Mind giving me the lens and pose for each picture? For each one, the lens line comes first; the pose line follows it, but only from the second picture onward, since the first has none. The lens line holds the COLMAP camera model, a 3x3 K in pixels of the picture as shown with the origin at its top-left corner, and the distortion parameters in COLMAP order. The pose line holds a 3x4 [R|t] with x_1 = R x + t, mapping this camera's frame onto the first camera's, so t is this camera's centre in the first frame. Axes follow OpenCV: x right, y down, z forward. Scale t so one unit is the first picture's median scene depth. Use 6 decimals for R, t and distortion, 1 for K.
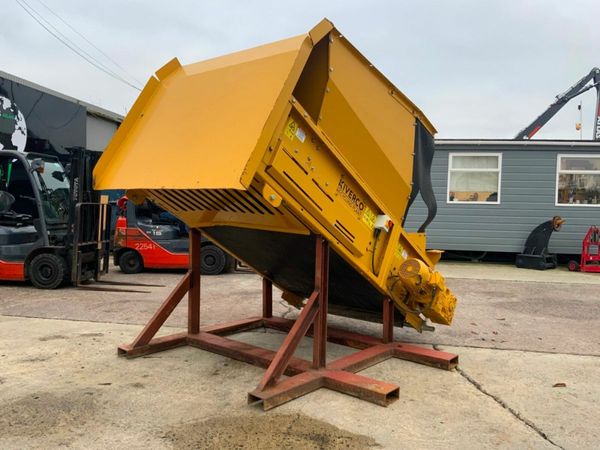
lens RADIAL K [[495.2, 0, 300.0], [0, 495.2, 225.0], [0, 0, 1]] dist [0.081660, -0.152885]
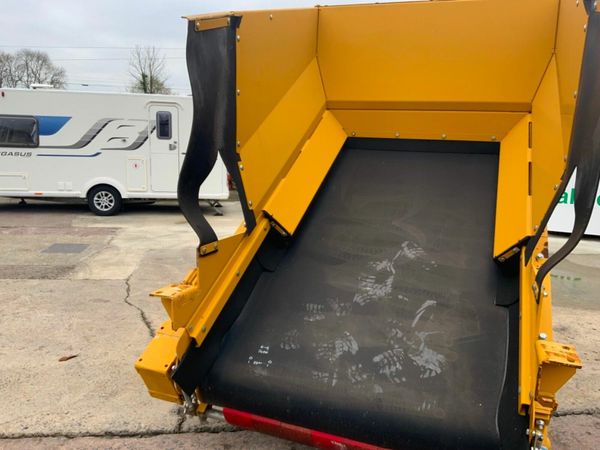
lens RADIAL K [[495.2, 0, 300.0], [0, 495.2, 225.0], [0, 0, 1]] dist [0.081660, -0.152885]
pose [[-0.940951, -0.009905, -0.338397, 0.157613], [-0.076218, 0.980108, 0.183244, -0.046342], [0.329850, 0.198215, -0.922989, 0.715629]]
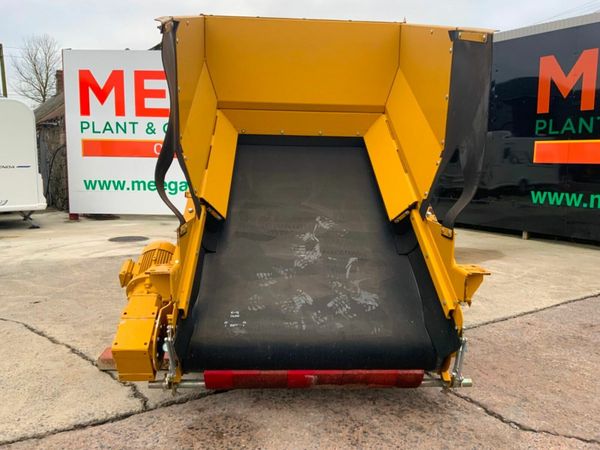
lens RADIAL K [[495.2, 0, 300.0], [0, 495.2, 225.0], [0, 0, 1]] dist [0.081660, -0.152885]
pose [[-0.727799, 0.054723, -0.683604, 0.250185], [-0.058830, 0.988155, 0.141736, -0.032104], [0.683262, 0.143372, -0.715959, 0.714760]]
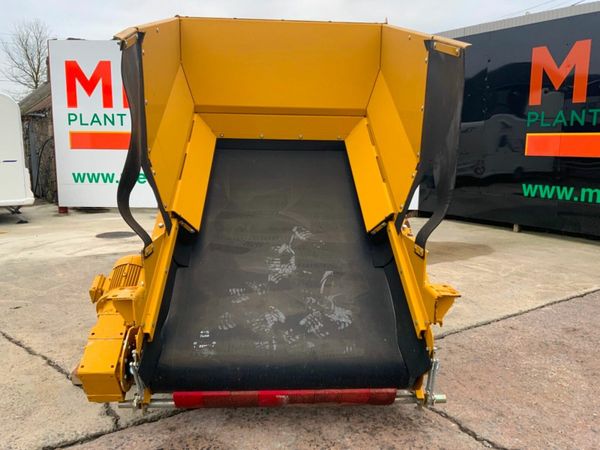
lens RADIAL K [[495.2, 0, 300.0], [0, 495.2, 225.0], [0, 0, 1]] dist [0.081660, -0.152885]
pose [[-0.724661, 0.080176, -0.684425, 0.234415], [-0.054692, 0.983384, 0.173104, -0.049935], [0.686931, 0.162874, -0.708235, 0.717995]]
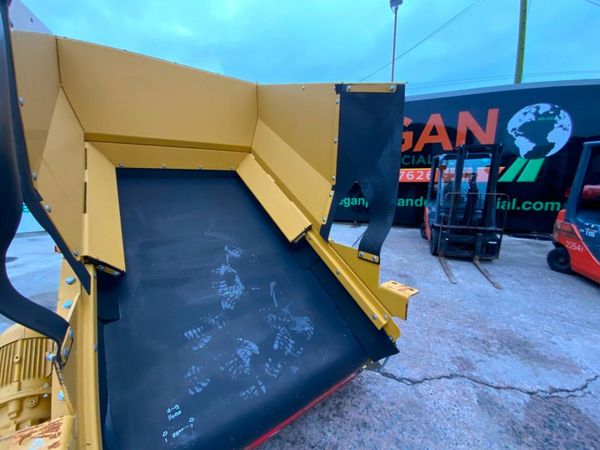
lens RADIAL K [[242.2, 0, 300.0], [0, 242.2, 225.0], [0, 0, 1]] dist [0.011970, -0.012979]
pose [[-0.237570, 0.158541, -0.958345, 0.164890], [-0.039839, 0.984170, 0.172690, -0.039399], [0.970553, 0.079205, -0.227493, 0.570536]]
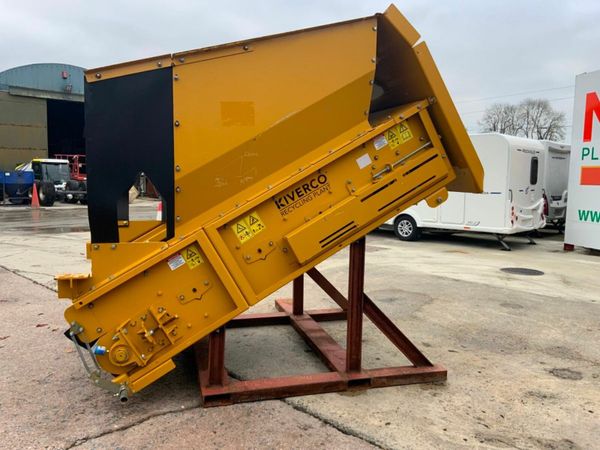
lens RADIAL K [[495.2, 0, 300.0], [0, 495.2, 225.0], [0, 0, 1]] dist [0.081660, -0.152885]
pose [[-0.828398, -0.094688, 0.552079, -0.253488], [-0.016555, 0.989317, 0.144838, -0.054990], [-0.559895, 0.110844, -0.821116, 0.762252]]
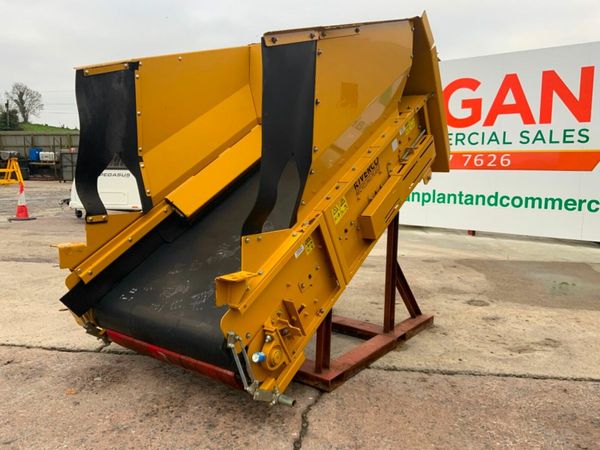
lens RADIAL K [[495.2, 0, 300.0], [0, 495.2, 225.0], [0, 0, 1]] dist [0.081660, -0.152885]
pose [[-0.996625, -0.029174, -0.076727, 0.007026], [-0.040697, 0.987357, 0.153200, -0.044277], [0.071287, 0.155806, -0.985212, 0.839326]]
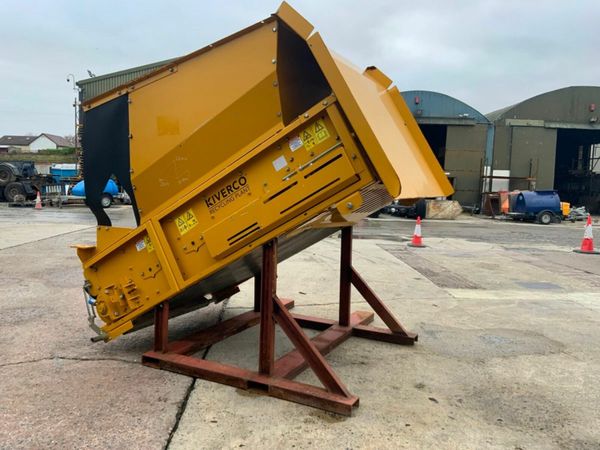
lens RADIAL K [[495.2, 0, 300.0], [0, 495.2, 225.0], [0, 0, 1]] dist [0.081660, -0.152885]
pose [[-0.223747, -0.109694, 0.968455, -0.433424], [0.001058, 0.993618, 0.112789, -0.045962], [-0.974647, 0.026261, -0.222204, 0.512178]]
